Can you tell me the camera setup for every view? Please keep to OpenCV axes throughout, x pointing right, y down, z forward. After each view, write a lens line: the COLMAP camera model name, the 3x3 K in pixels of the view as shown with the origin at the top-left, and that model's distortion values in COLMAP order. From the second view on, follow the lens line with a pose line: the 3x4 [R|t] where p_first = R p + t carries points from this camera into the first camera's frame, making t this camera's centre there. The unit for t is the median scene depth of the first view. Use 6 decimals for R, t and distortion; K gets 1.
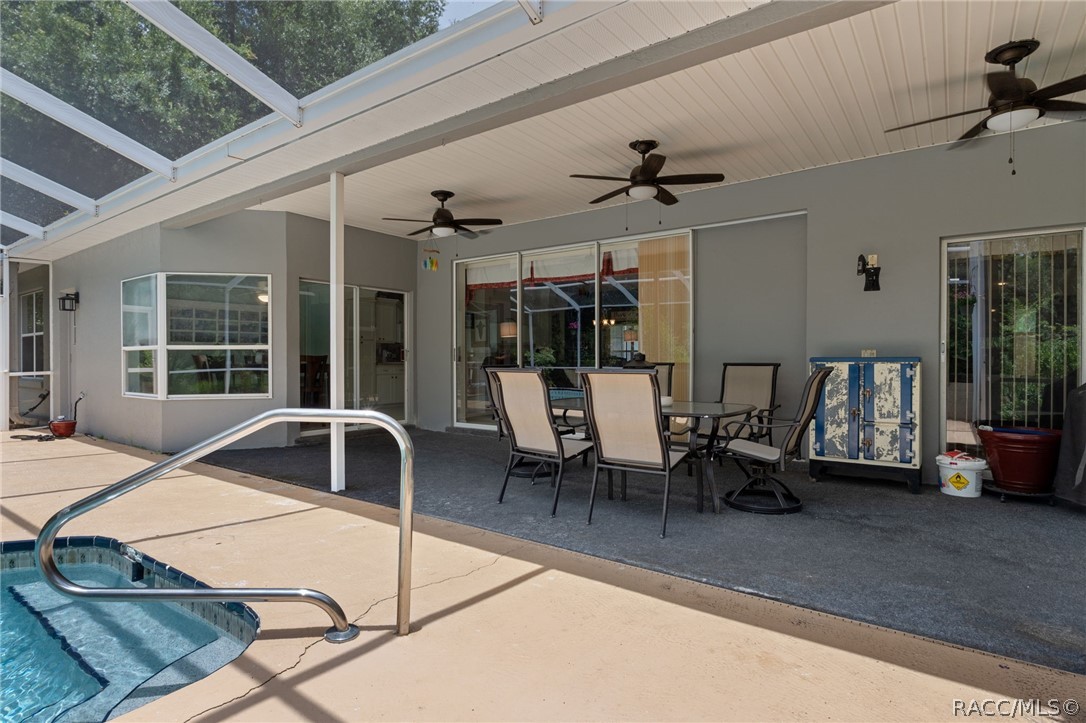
lens RADIAL K [[561.3, 0, 539.3], [0, 561.3, 363.1], [0, 0, 1]] dist [0.009196, -0.001808]
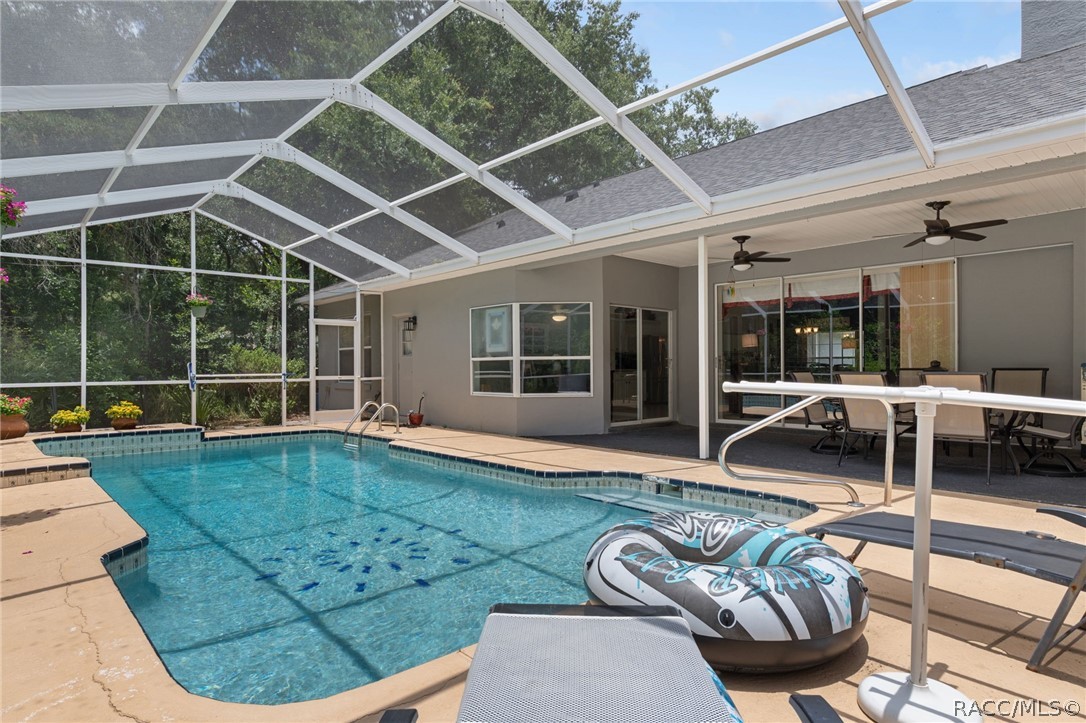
lens RADIAL K [[607.8, 0, 544.7], [0, 607.8, 370.2], [0, 0, 1]] dist [0.006058, -0.000097]
pose [[0.982343, -0.002968, -0.187065, -0.321441], [0.002818, 0.999995, -0.001069, 0.002513], [0.187067, 0.000523, 0.982347, -0.410746]]
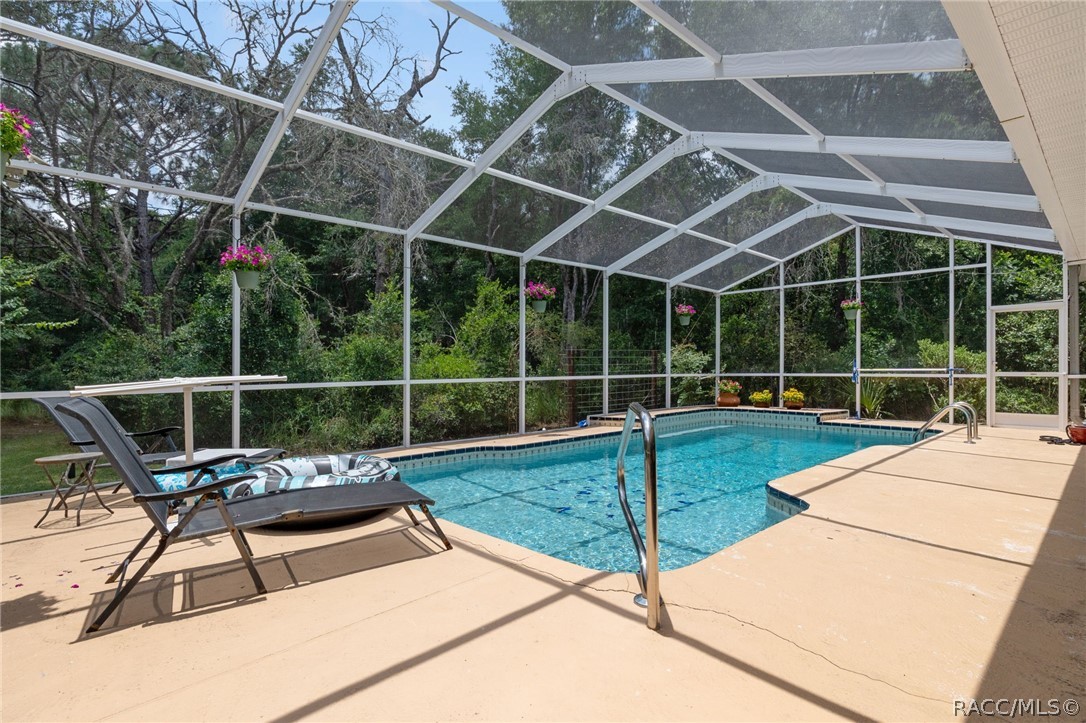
lens RADIAL K [[546.6, 0, 540.2], [0, 546.6, 362.7], [0, 0, 1]] dist [0.004370, -0.001224]
pose [[-0.178594, -0.010113, -0.983871, 0.881413], [0.001388, 0.999944, -0.010530, 0.012101], [0.983922, -0.003247, -0.178570, 1.111473]]
